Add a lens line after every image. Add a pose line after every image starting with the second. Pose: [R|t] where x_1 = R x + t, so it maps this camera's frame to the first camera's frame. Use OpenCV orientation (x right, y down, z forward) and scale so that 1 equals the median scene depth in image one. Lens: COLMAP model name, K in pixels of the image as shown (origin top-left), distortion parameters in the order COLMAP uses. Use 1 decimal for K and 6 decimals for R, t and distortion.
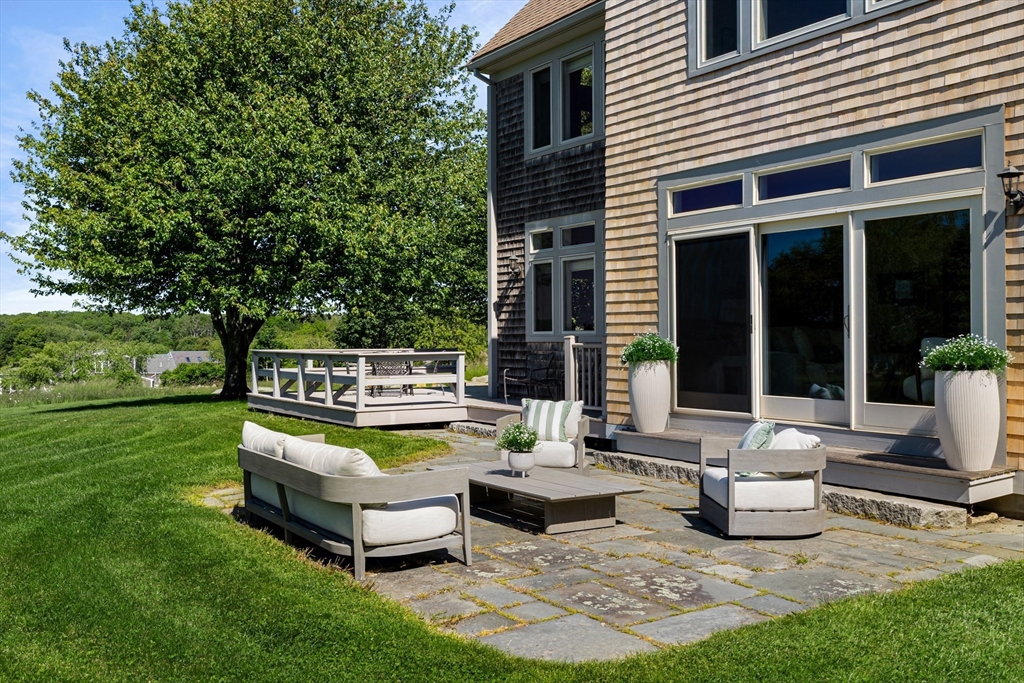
lens RADIAL K [[913.7, 0, 511.8], [0, 913.7, 334.6], [0, 0, 1]] dist [0.008627, 0.001500]
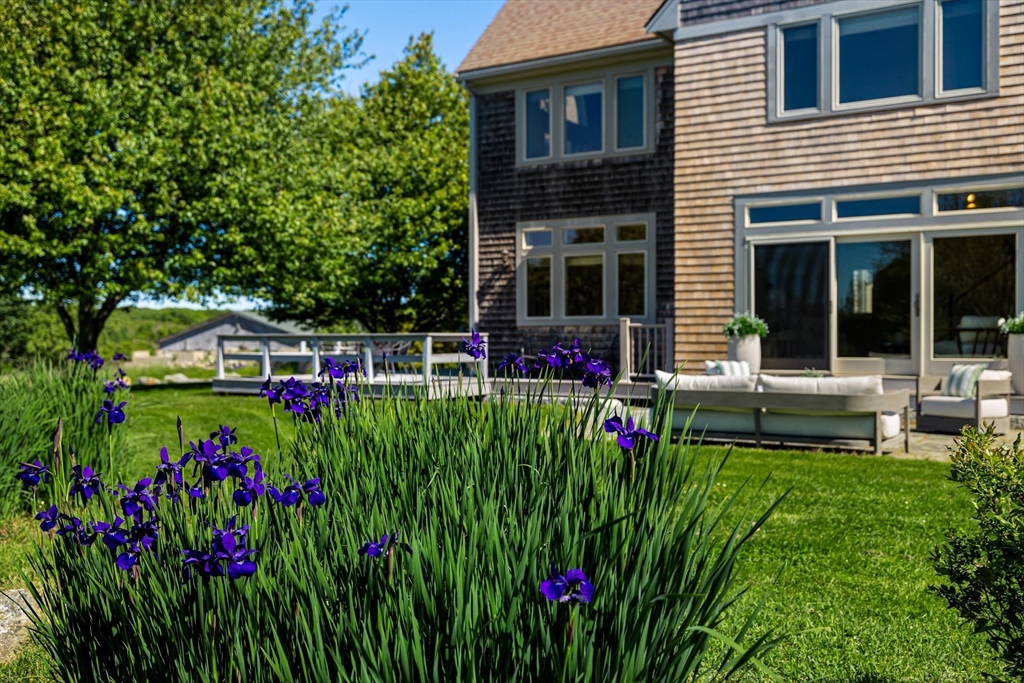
lens RADIAL K [[913.7, 0, 513.3], [0, 913.7, 347.4], [0, 0, 1]] dist [0.008627, 0.001500]
pose [[0.912442, -0.002514, 0.409198, -0.659935], [-0.002691, 0.999923, 0.012144, 0.029882], [-0.409197, -0.012182, 0.912365, -0.064809]]
